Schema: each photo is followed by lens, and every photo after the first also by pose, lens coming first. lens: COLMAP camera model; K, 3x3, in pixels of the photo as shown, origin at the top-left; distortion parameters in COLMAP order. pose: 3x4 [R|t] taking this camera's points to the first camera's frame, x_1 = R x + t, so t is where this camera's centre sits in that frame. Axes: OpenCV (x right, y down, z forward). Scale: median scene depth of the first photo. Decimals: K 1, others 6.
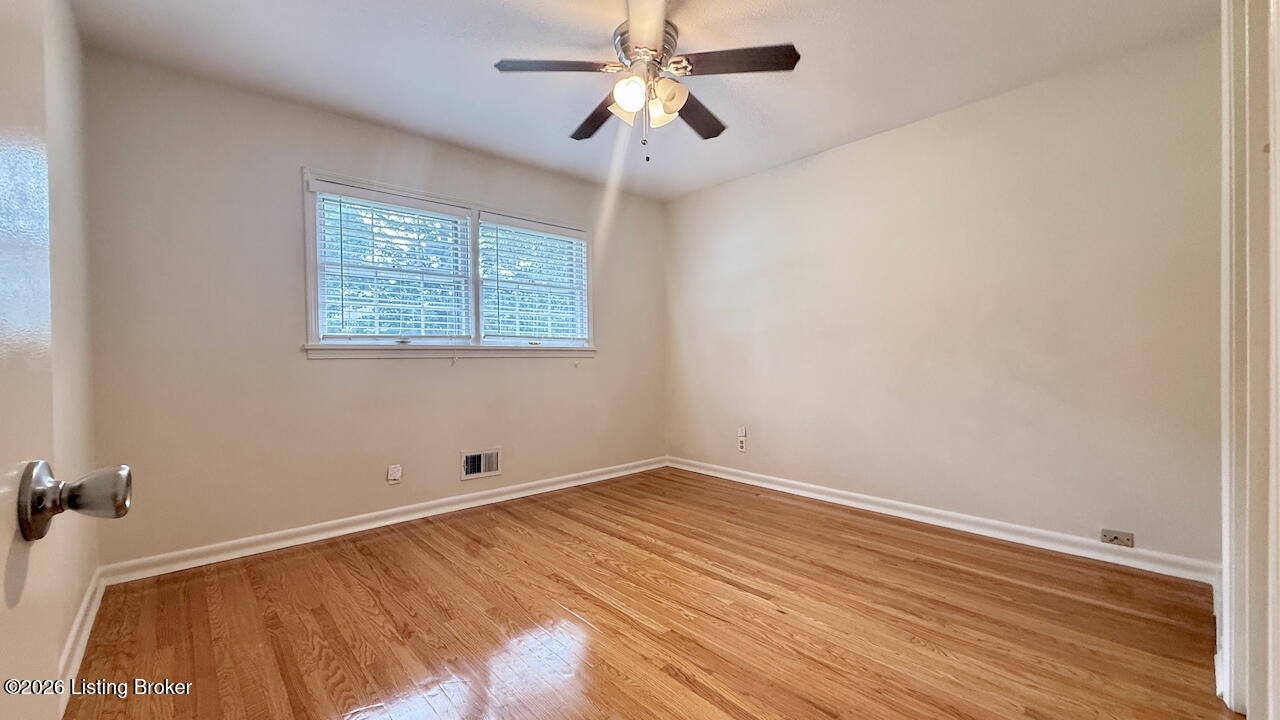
lens RADIAL K [[525.2, 0, 640.1], [0, 525.2, 363.5], [0, 0, 1]] dist [0.000911, -0.000174]
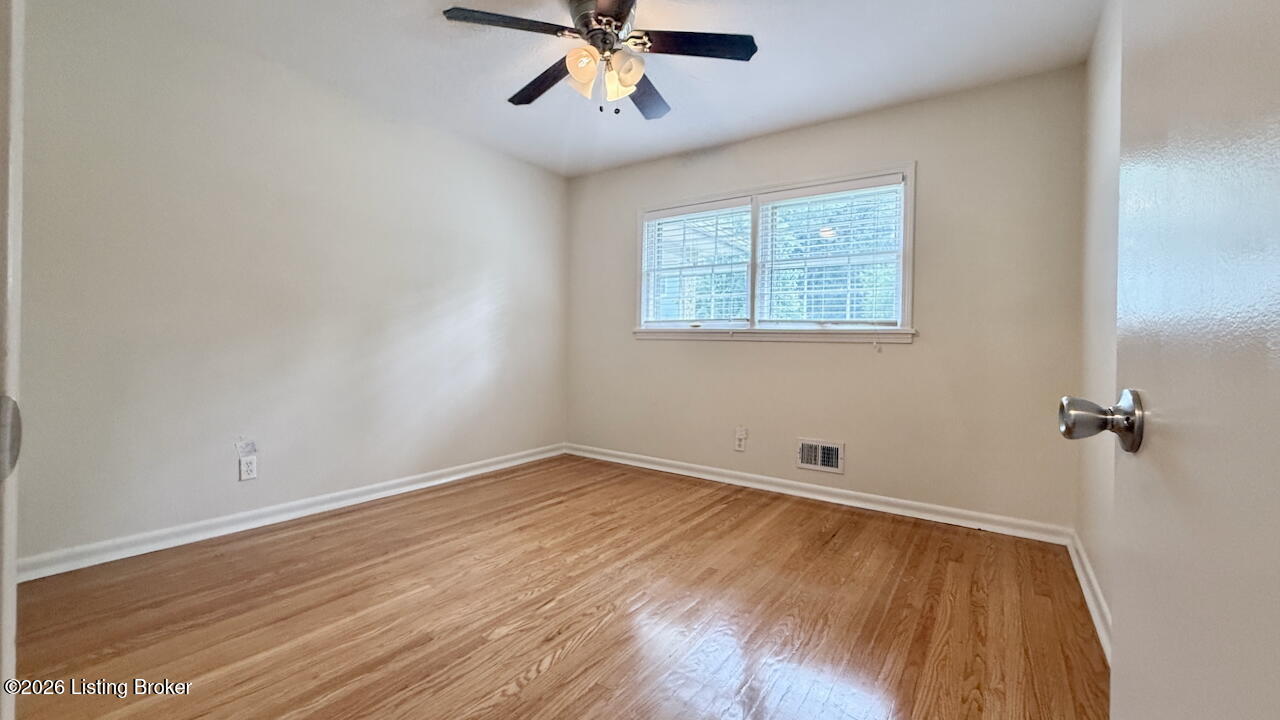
lens RADIAL K [[525.2, 0, 640.1], [0, 525.2, 363.5], [0, 0, 1]] dist [0.000911, -0.000174]
pose [[0.225721, 0.054069, -0.972690, 0.625945], [-0.026653, 0.998428, 0.049314, -0.013107], [0.973827, 0.014794, 0.226807, 0.562560]]
